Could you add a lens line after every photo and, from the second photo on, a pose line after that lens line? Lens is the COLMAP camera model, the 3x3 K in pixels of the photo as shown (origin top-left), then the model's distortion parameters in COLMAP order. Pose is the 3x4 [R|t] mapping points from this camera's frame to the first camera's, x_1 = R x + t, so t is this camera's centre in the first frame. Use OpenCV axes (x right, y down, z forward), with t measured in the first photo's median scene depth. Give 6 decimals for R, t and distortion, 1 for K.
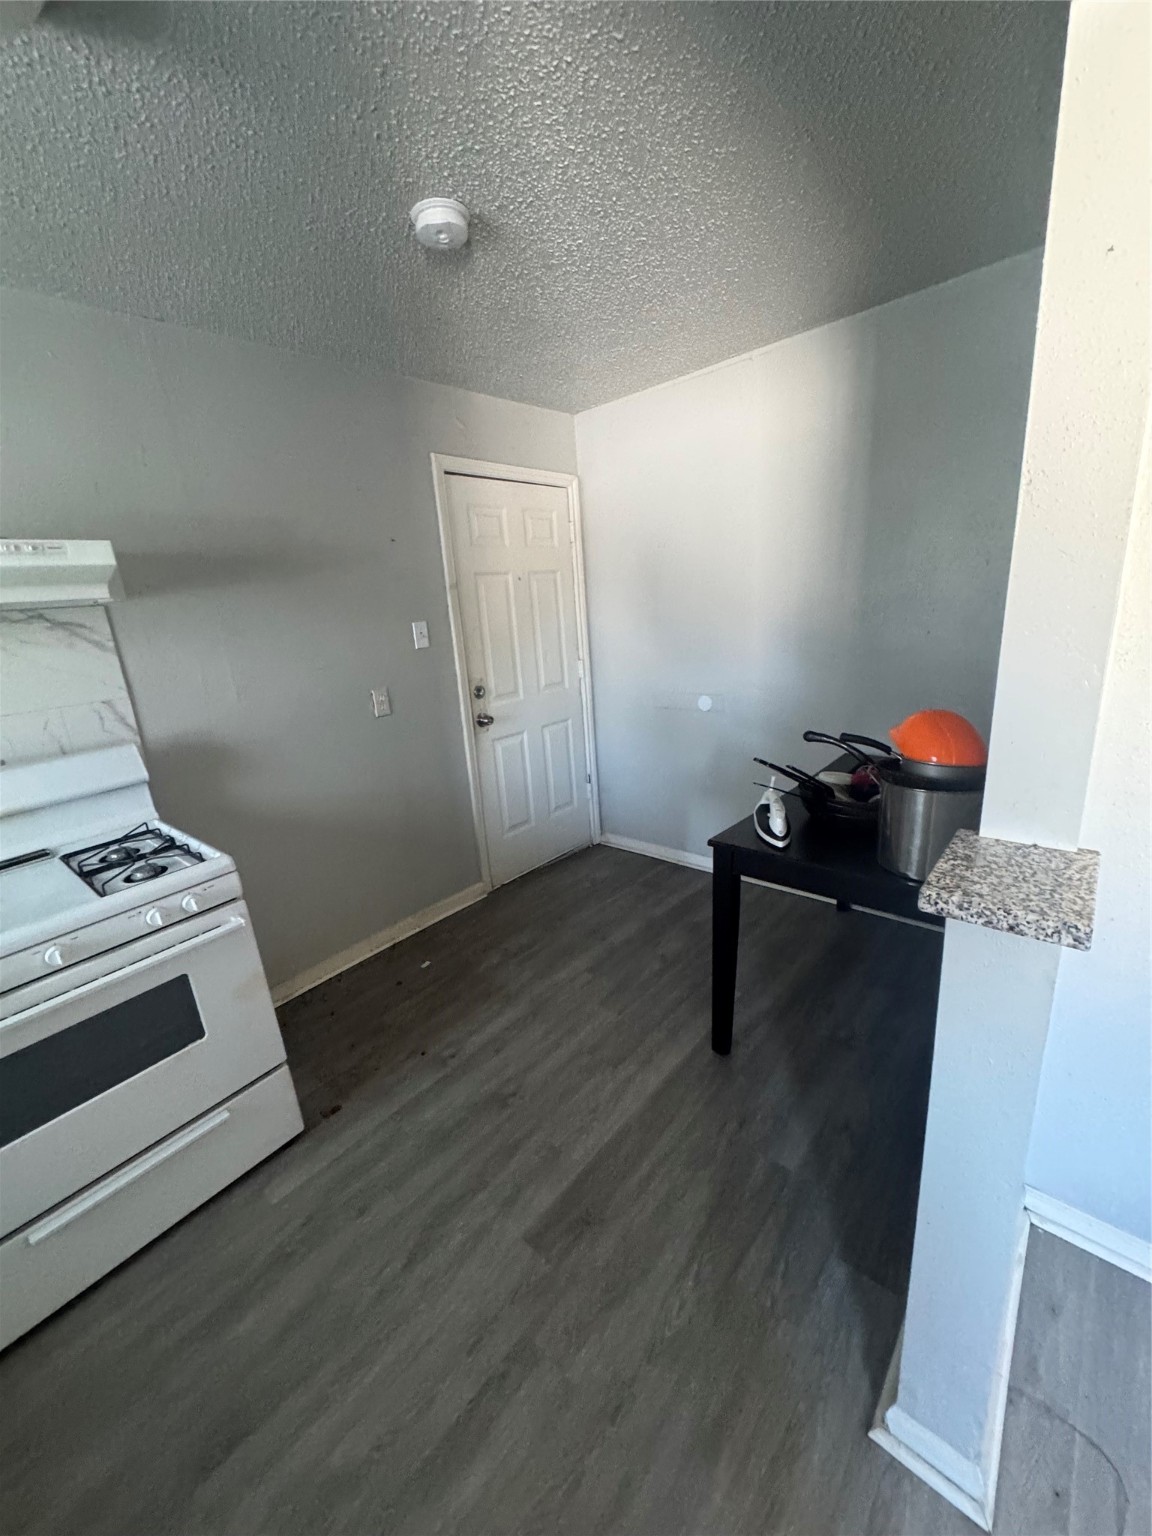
lens RADIAL K [[614.4, 0, 576.7], [0, 614.4, 767.8], [0, 0, 1]] dist [0.001985, -0.000406]
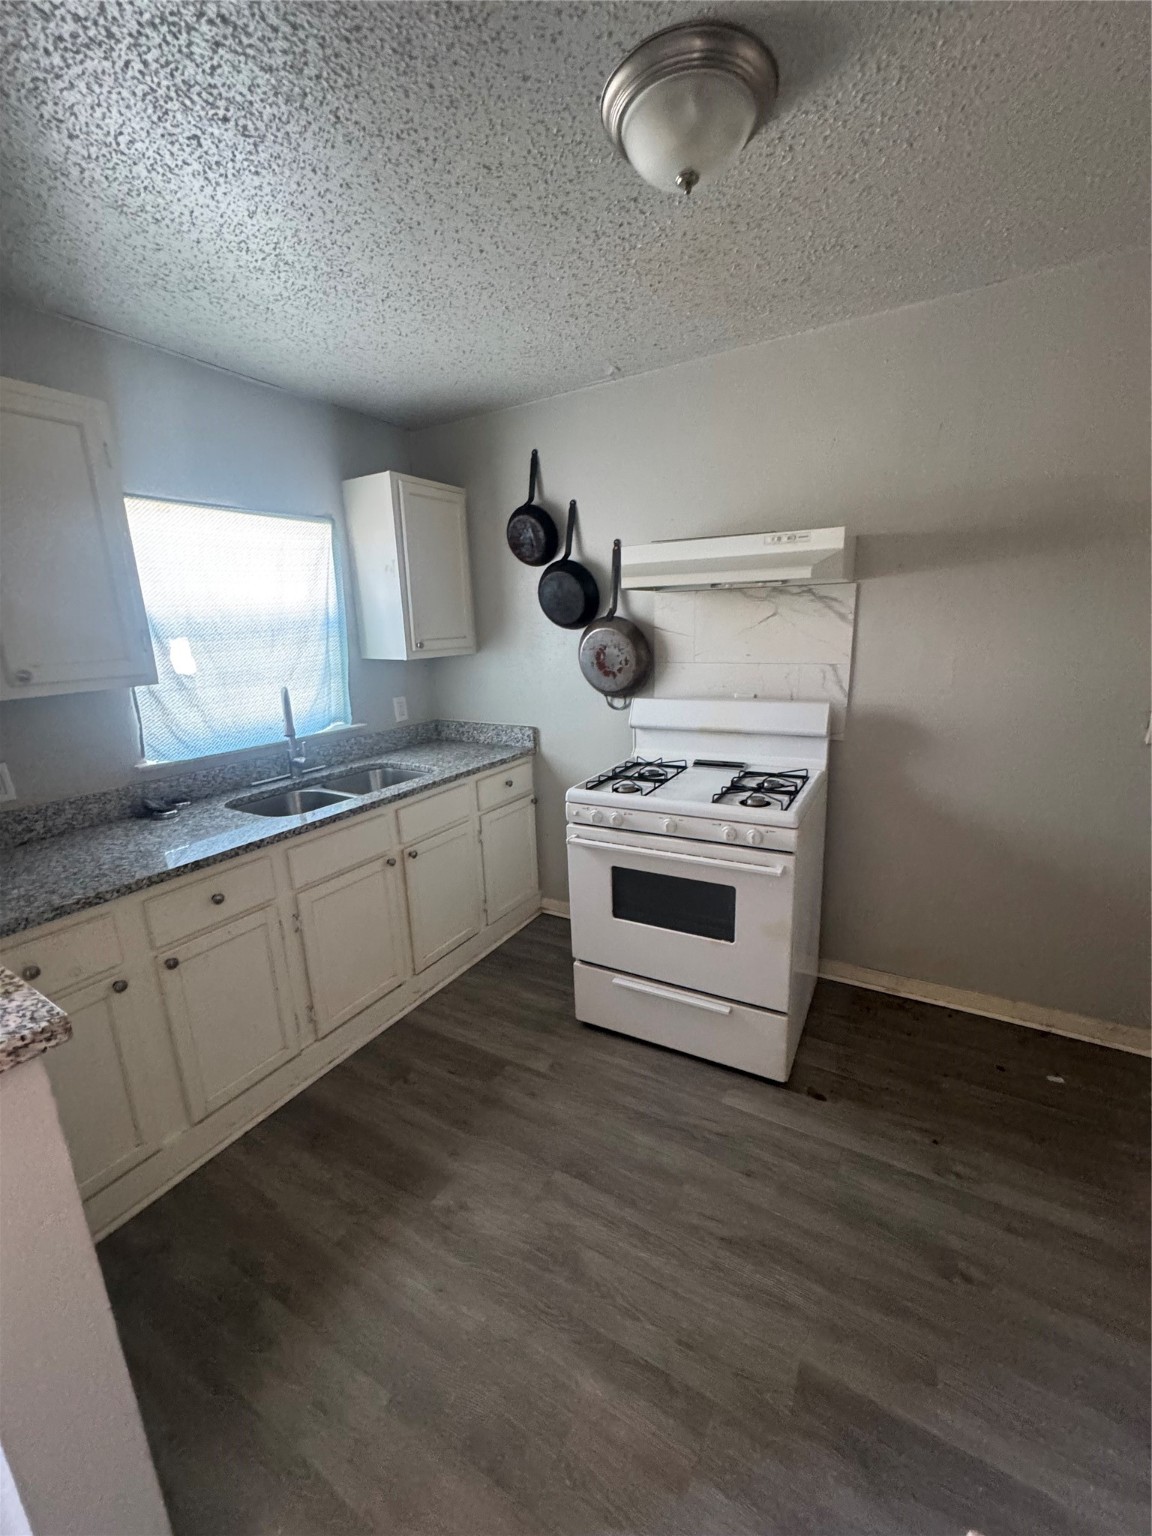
lens RADIAL K [[614.4, 0, 579.1], [0, 614.4, 769.9], [0, 0, 1]] dist [0.001985, -0.000406]
pose [[0.181138, 0.295670, -0.937960, 0.365296], [-0.248897, 0.936470, 0.247134, -0.103520], [0.951441, 0.188690, 0.243221, 0.335293]]
